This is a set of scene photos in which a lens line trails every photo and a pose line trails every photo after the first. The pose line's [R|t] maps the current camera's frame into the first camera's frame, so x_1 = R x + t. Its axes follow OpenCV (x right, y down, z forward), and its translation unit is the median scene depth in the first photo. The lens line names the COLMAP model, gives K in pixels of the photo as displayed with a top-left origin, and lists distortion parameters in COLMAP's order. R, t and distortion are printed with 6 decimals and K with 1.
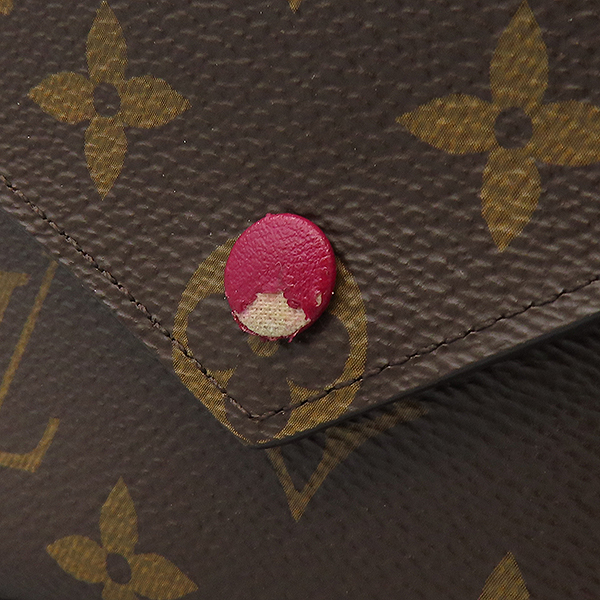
lens RADIAL K [[1126.6, 0, 300.0], [0, 1126.6, 300.0], [0, 0, 1]] dist [-0.011660, -0.051298]
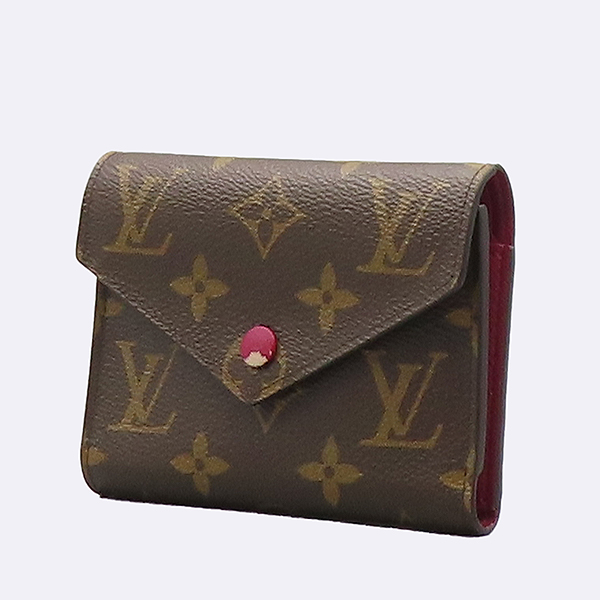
lens RADIAL K [[2975.0, 0, 300.0], [0, 2975.0, 300.0], [0, 0, 1]] dist [0.272610, 7.842107]
pose [[0.997257, -0.001114, -0.074012, 0.672771], [-0.009726, 0.989245, -0.145943, 1.003137], [0.073378, 0.146263, 0.986521, -6.767835]]
